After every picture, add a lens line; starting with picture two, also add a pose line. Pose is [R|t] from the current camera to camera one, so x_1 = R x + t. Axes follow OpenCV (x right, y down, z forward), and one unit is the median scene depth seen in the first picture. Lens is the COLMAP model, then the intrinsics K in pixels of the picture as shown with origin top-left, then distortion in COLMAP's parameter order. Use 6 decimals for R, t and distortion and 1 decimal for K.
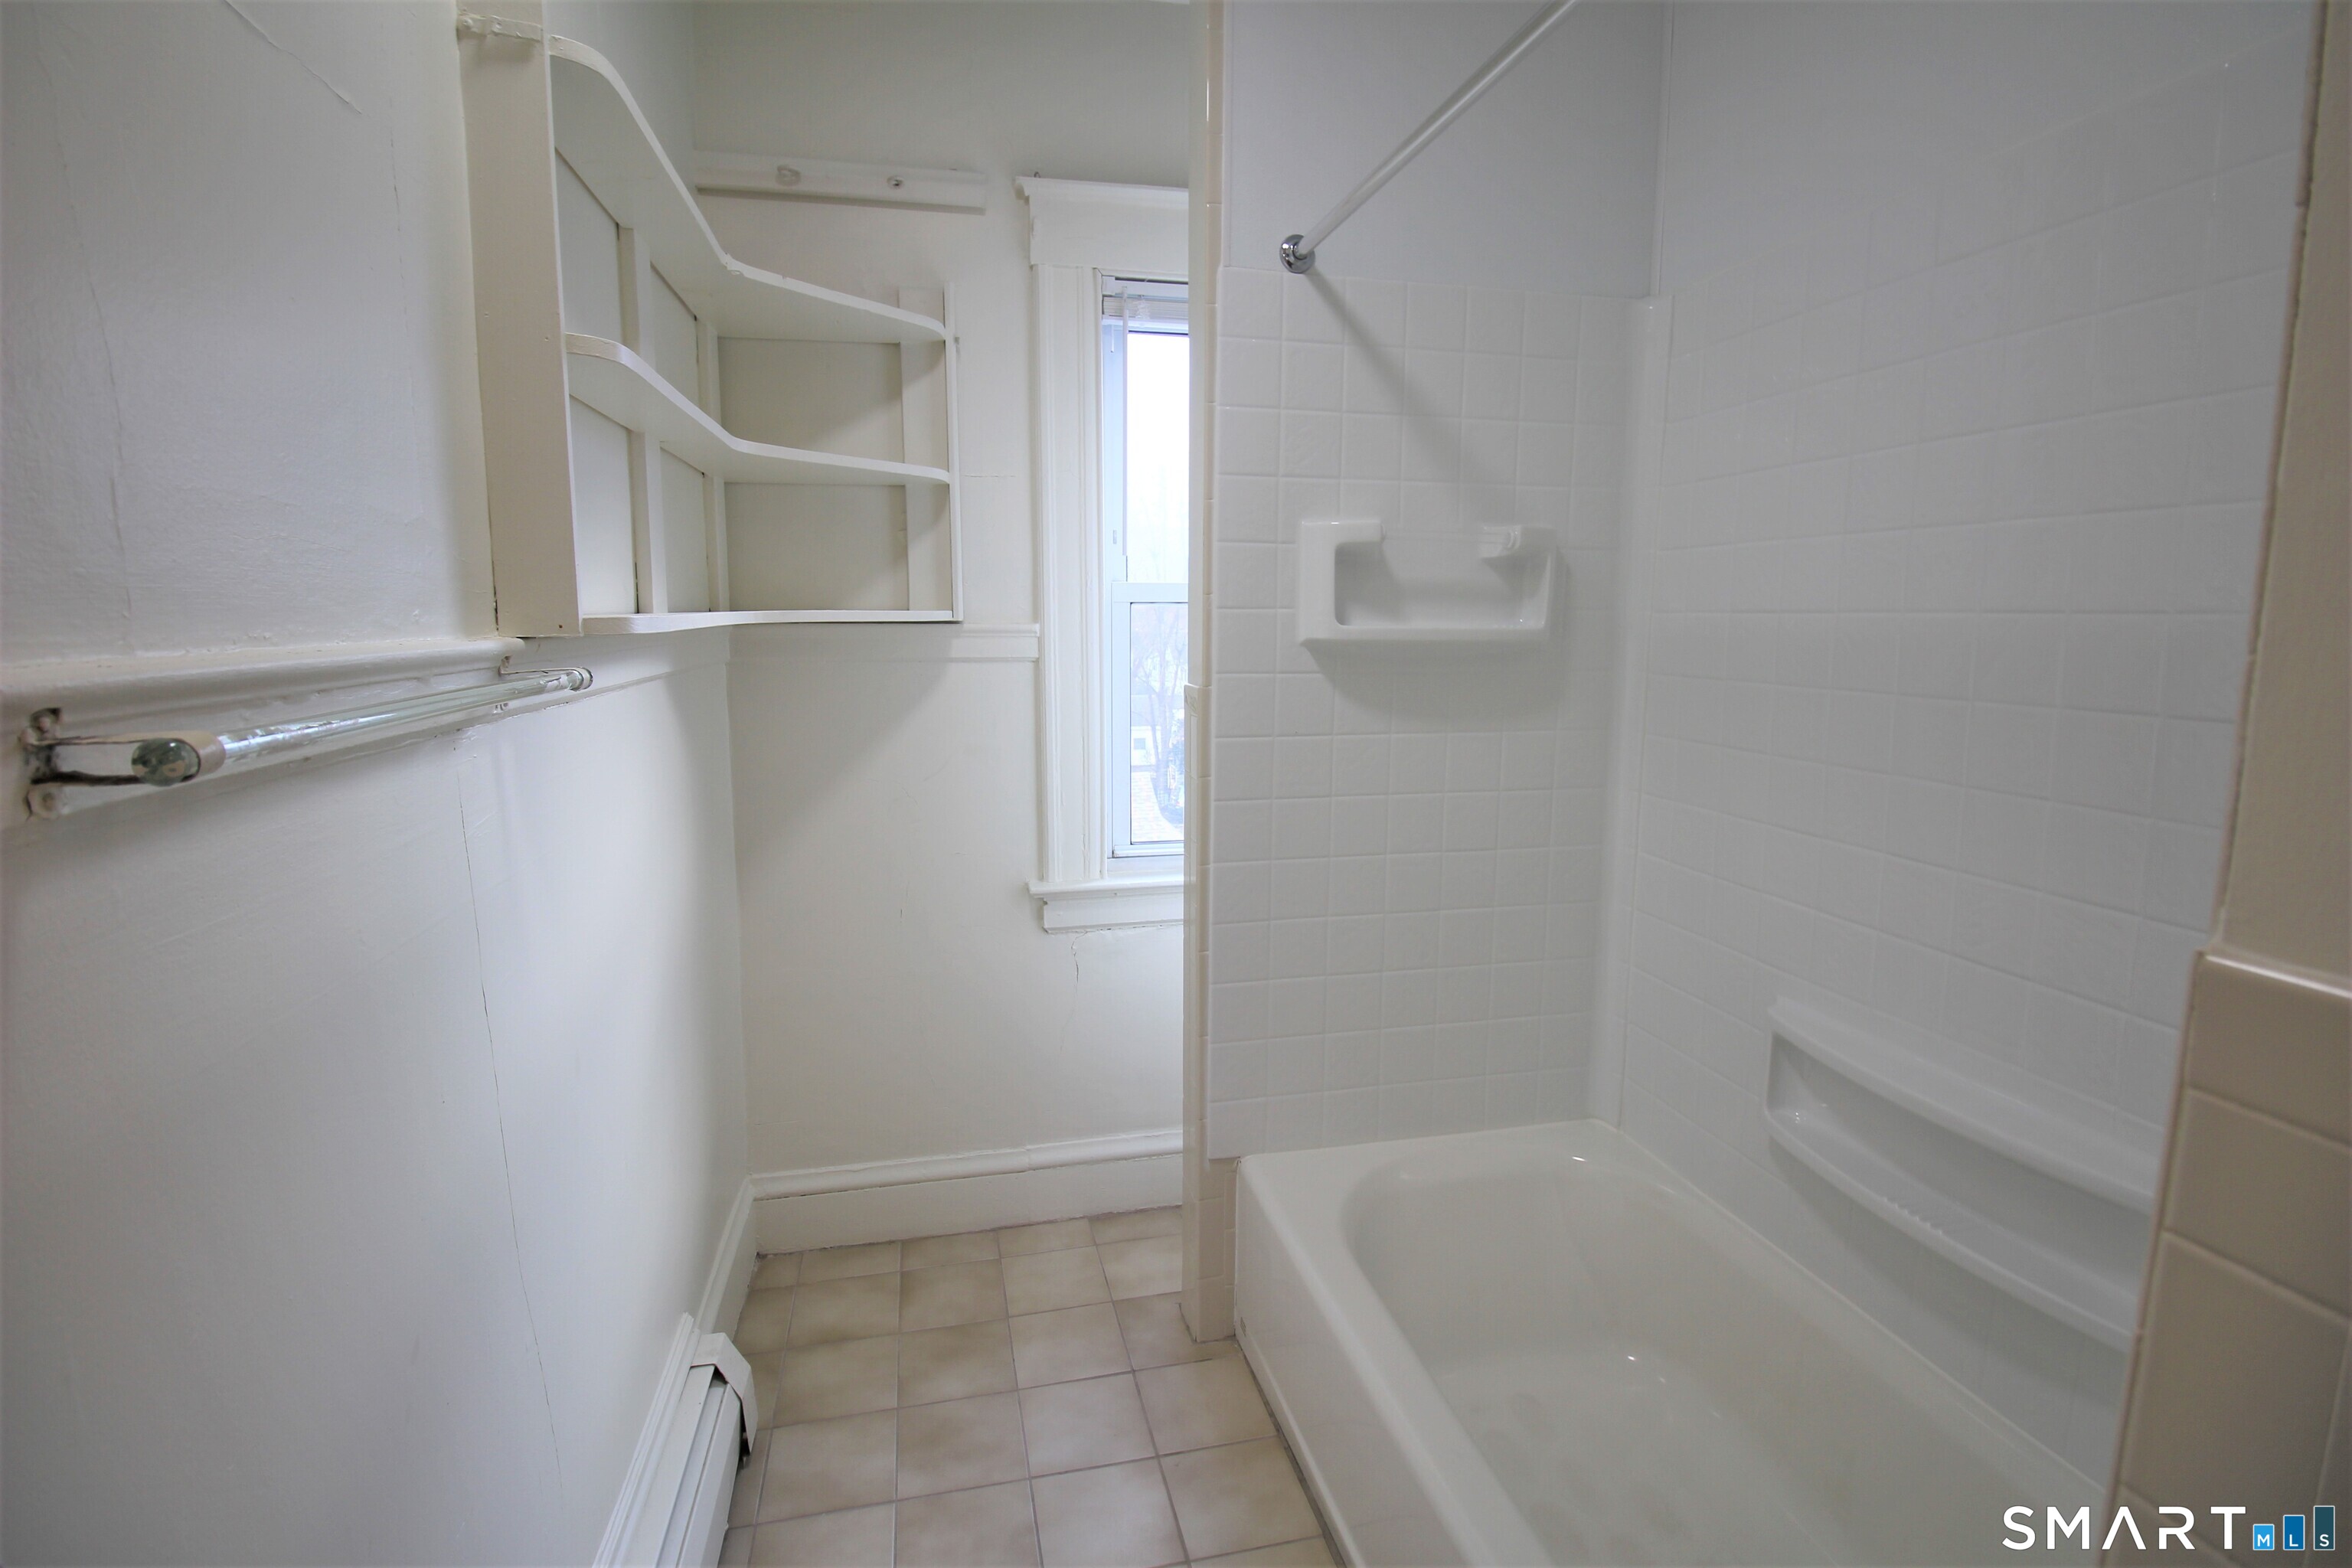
lens RADIAL K [[1101.2, 0, 1162.9], [0, 1101.2, 765.1], [0, 0, 1]] dist [0.001470, -0.011711]
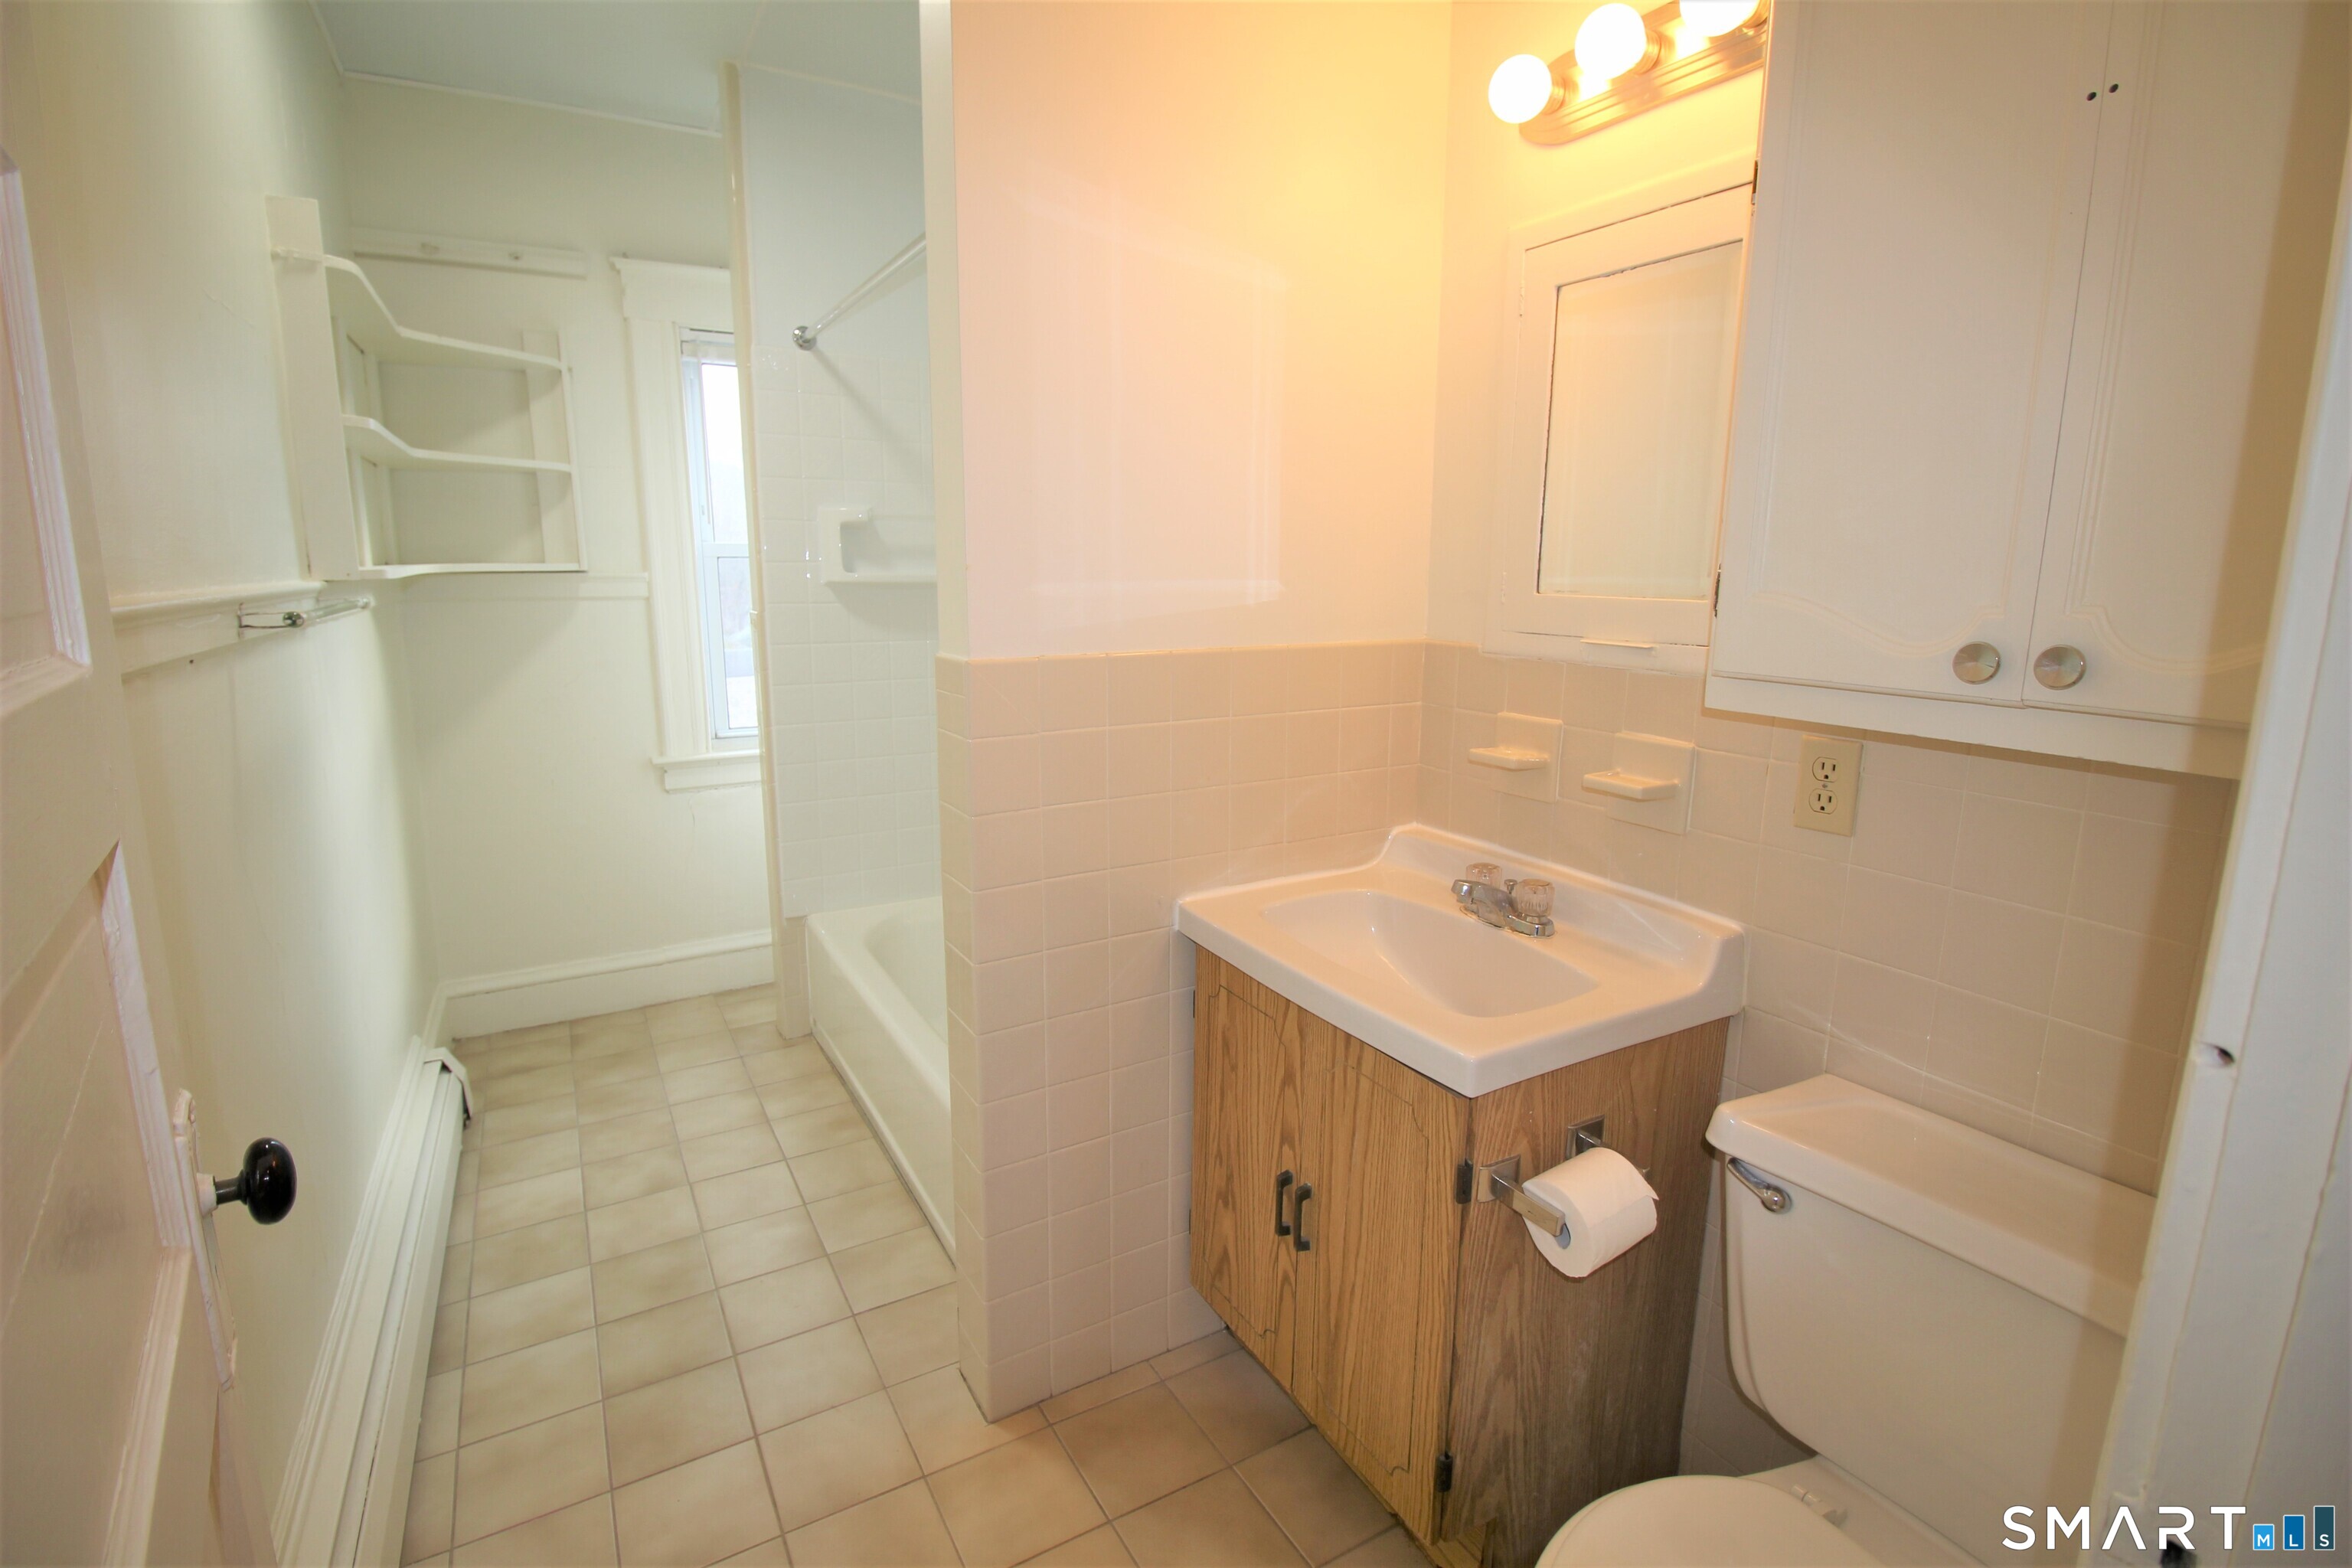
lens RADIAL K [[1101.2, 0, 1162.9], [0, 1101.2, 765.1], [0, 0, 1]] dist [0.001470, -0.011711]
pose [[0.956159, -0.053119, 0.287990, 0.109116], [0.039788, 0.997857, 0.051952, 0.078033], [-0.290132, -0.038216, 0.956223, -0.602365]]
